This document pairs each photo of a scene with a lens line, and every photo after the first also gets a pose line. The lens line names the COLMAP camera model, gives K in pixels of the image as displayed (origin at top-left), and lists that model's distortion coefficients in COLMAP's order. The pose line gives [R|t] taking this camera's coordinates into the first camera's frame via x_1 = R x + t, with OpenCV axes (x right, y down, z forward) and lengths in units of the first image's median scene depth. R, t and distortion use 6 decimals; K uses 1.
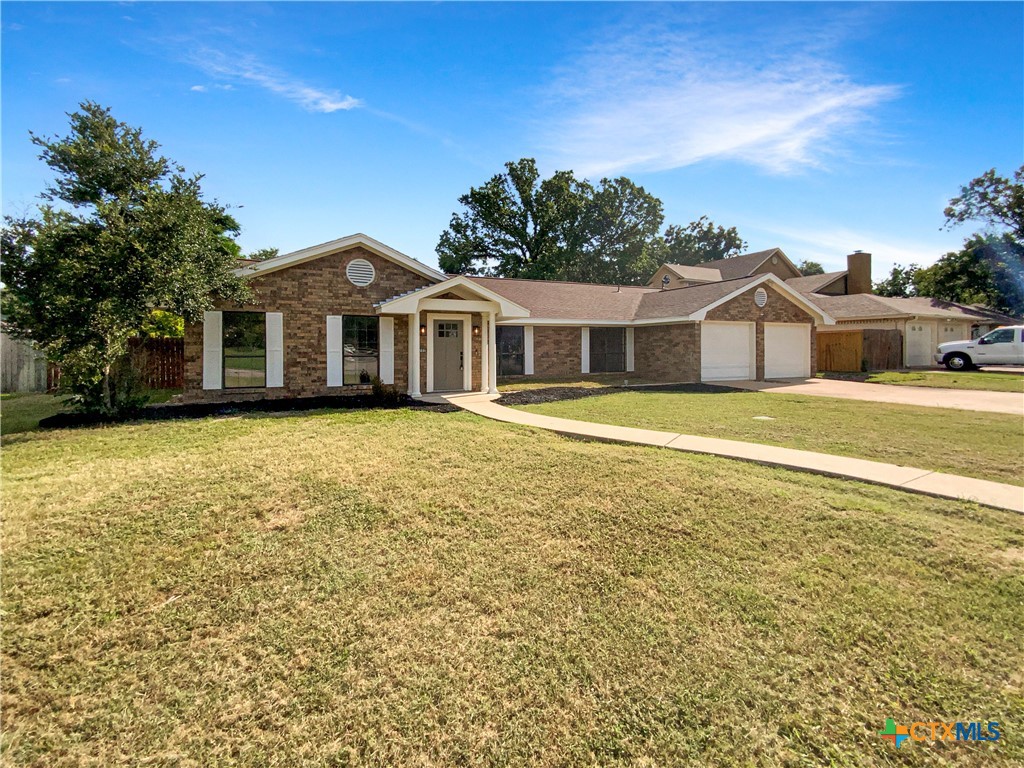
lens RADIAL K [[411.9, 0, 511.7], [0, 411.9, 346.6], [0, 0, 1]] dist [0.000637, -0.000152]
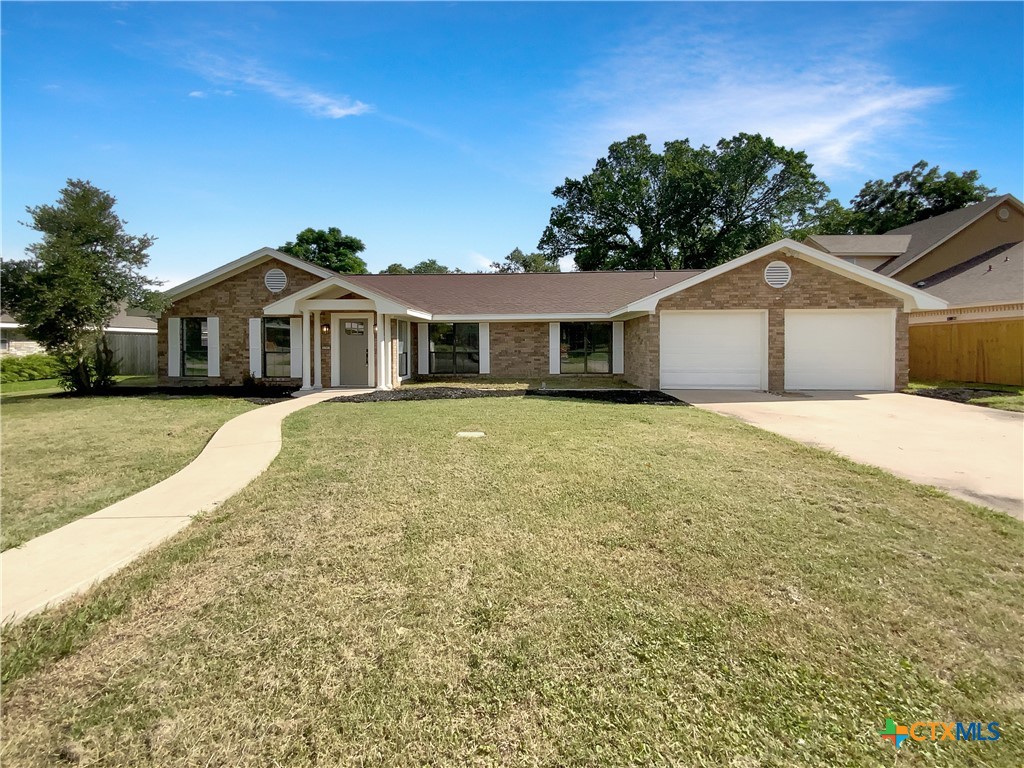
lens RADIAL K [[411.6, 0, 512.8], [0, 411.6, 354.9], [0, 0, 1]] dist [-0.007361, 0.000295]
pose [[0.900530, 0.010440, -0.434668, 0.527479], [0.000681, 0.999677, 0.025421, 0.000603], [0.434793, -0.023188, 0.900232, 0.175605]]
